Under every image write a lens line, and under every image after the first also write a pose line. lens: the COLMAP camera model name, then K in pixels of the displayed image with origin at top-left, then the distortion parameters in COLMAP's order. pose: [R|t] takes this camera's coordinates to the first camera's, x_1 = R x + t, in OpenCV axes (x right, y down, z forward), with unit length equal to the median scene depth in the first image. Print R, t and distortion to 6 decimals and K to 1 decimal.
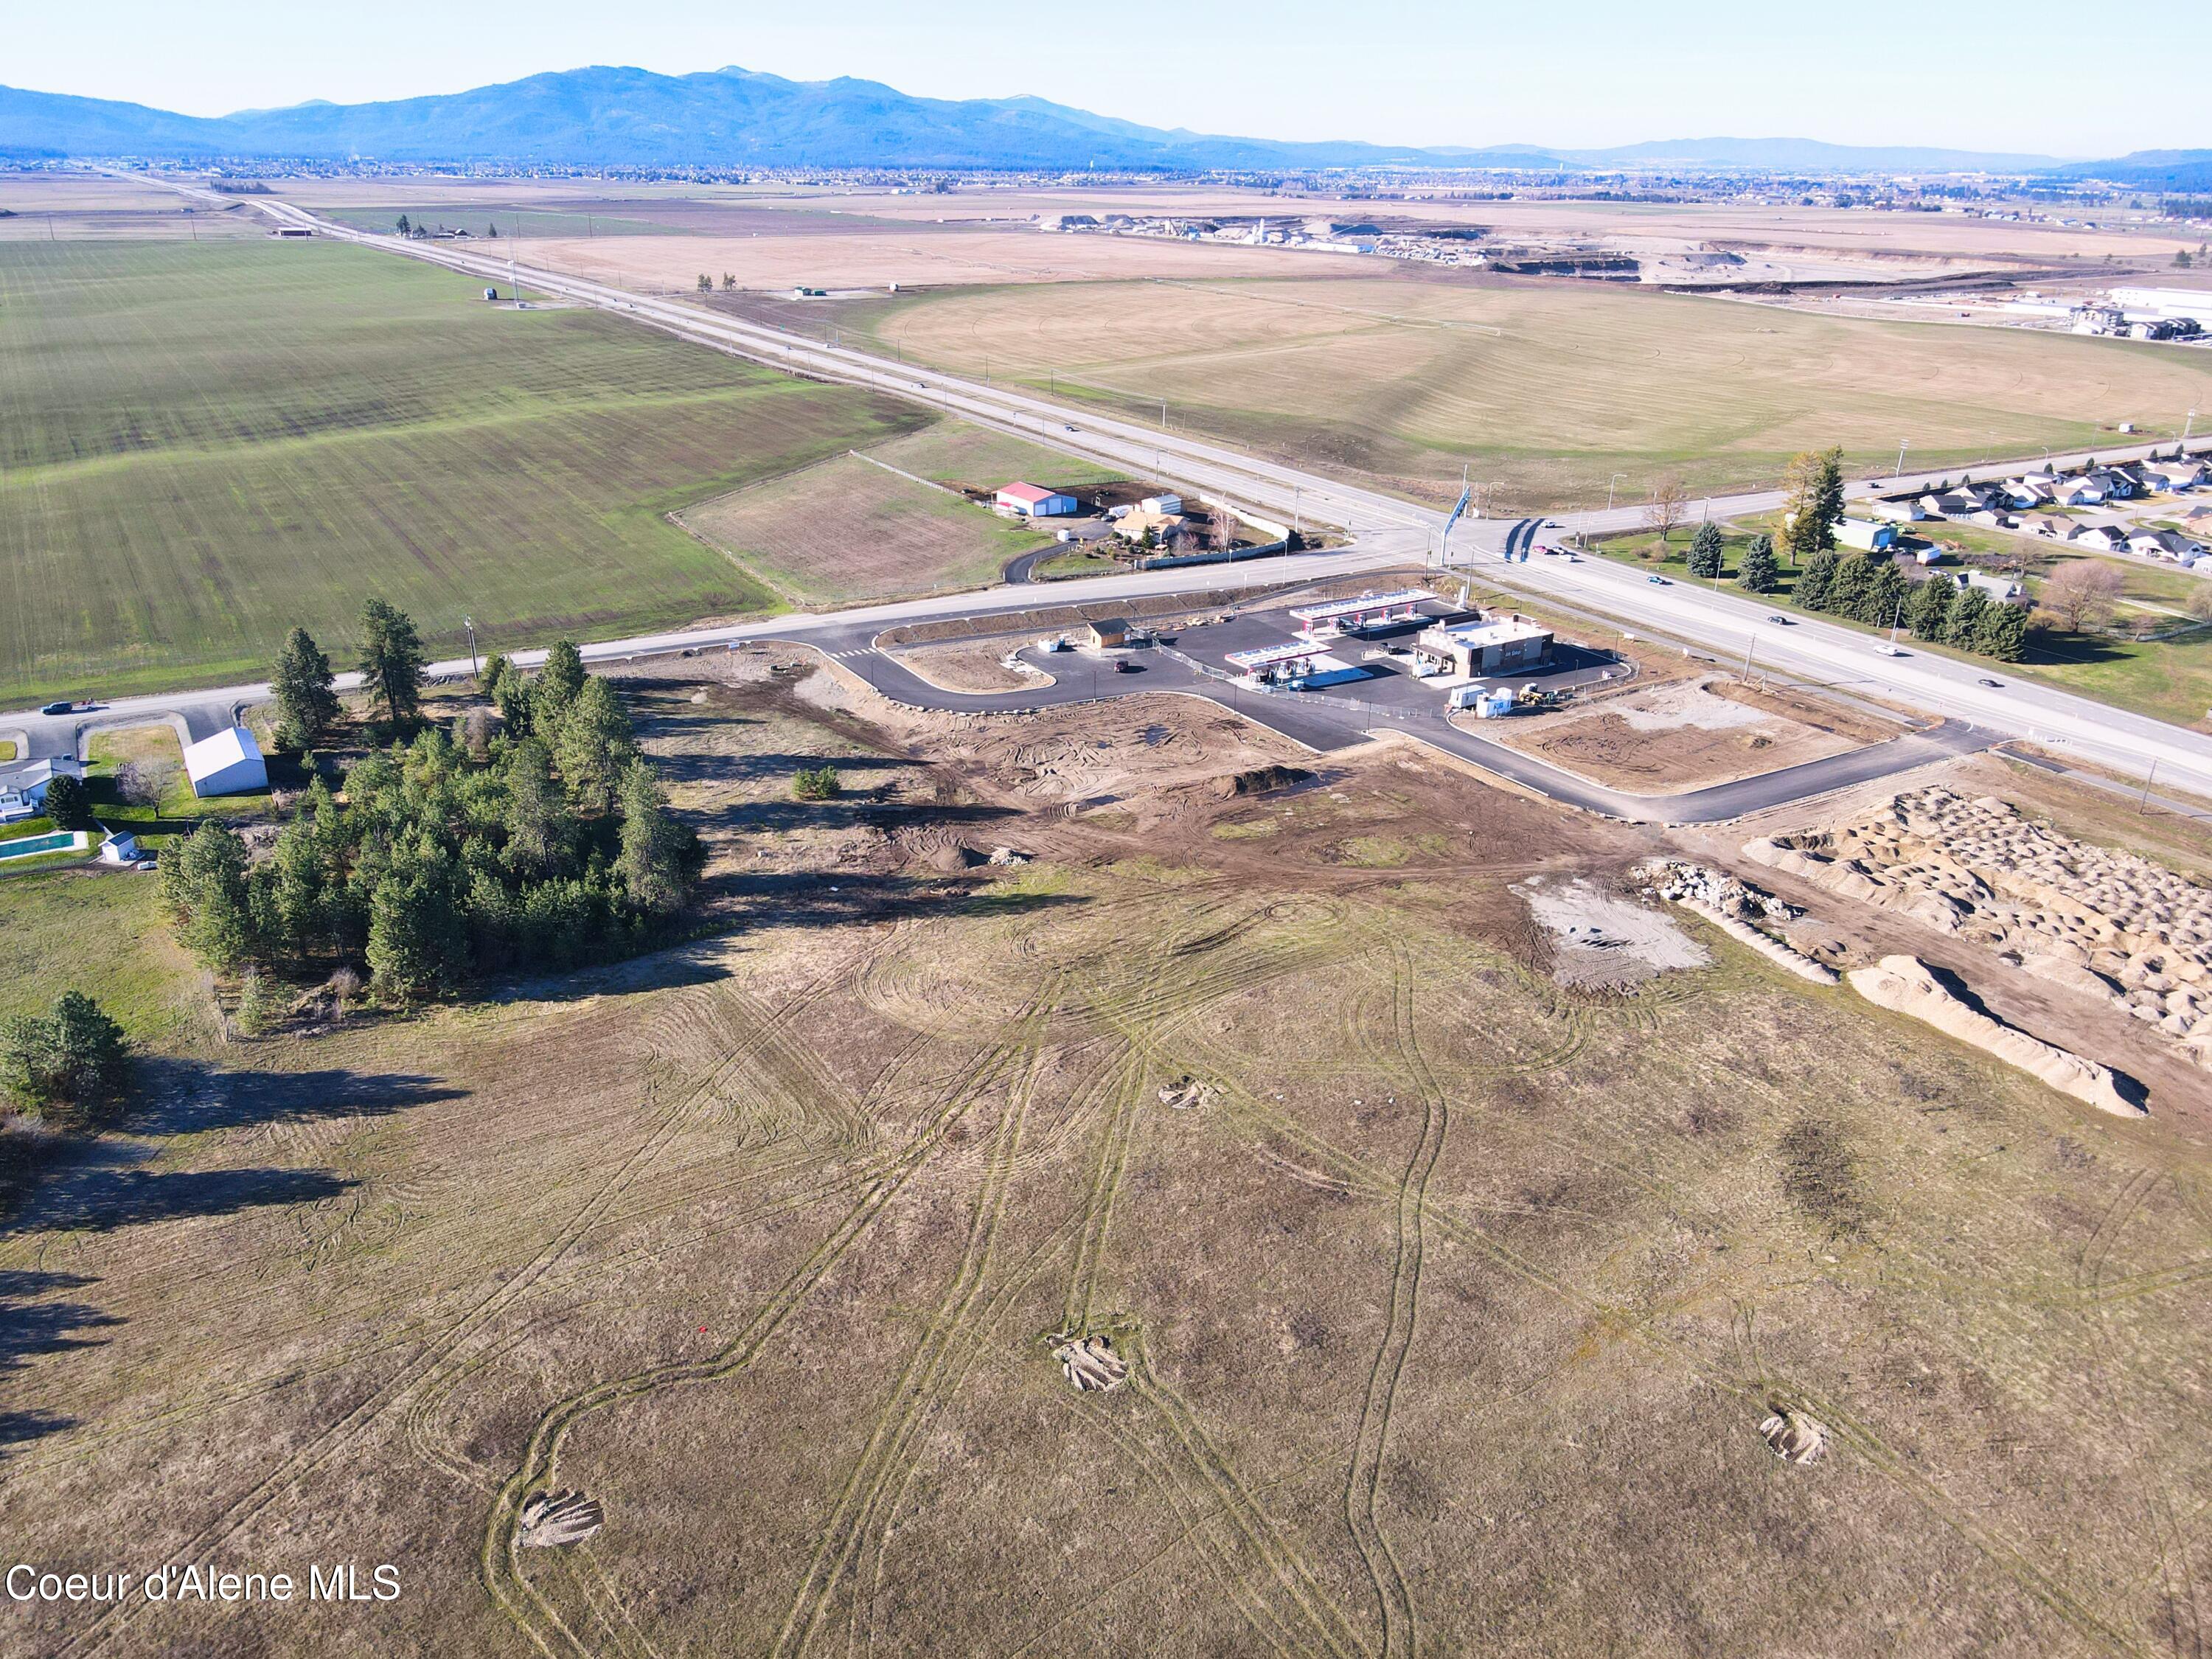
lens RADIAL K [[1597.6, 0, 1034.2], [0, 1597.6, 896.6], [0, 0, 1]] dist [0.002087, 0.038780]
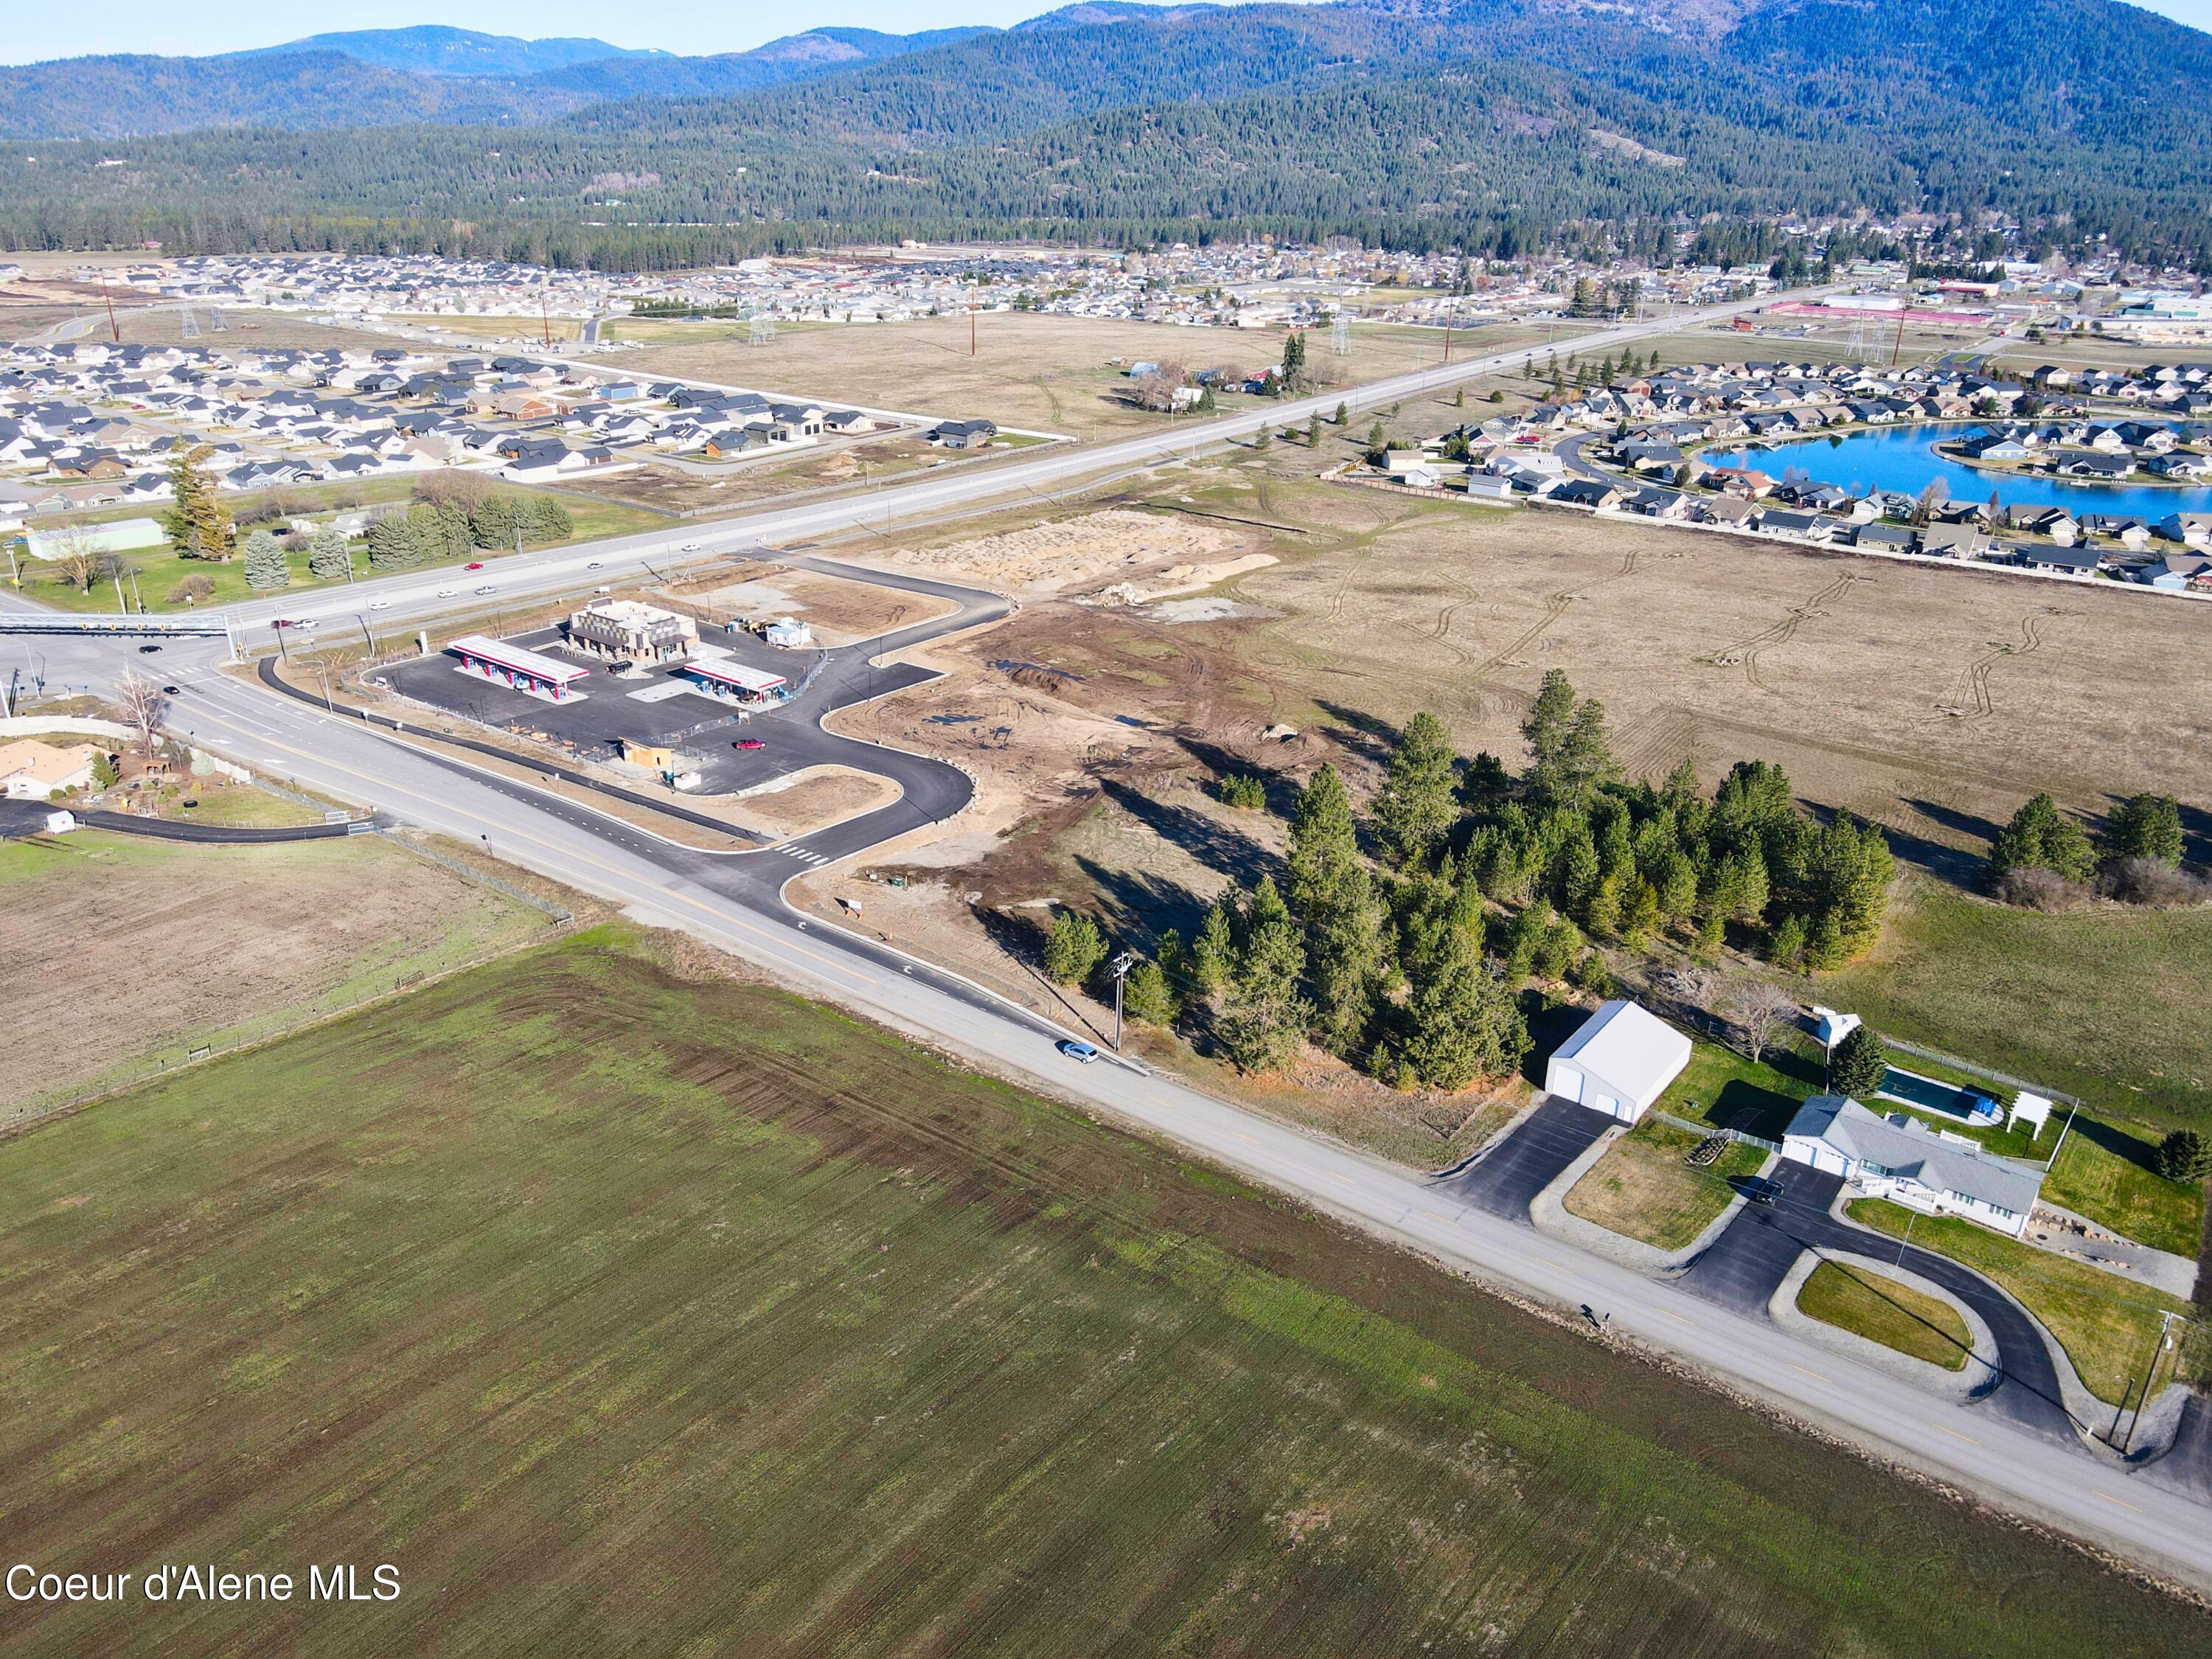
lens RADIAL K [[1576.8, 0, 1117.0], [0, 1576.8, 909.7], [0, 0, 1]] dist [0.009283, 0.003722]
pose [[-0.371172, -0.417290, 0.829518, -0.815199], [0.379571, 0.747106, 0.545673, -0.497424], [-0.847442, 0.517399, -0.118914, 1.035844]]
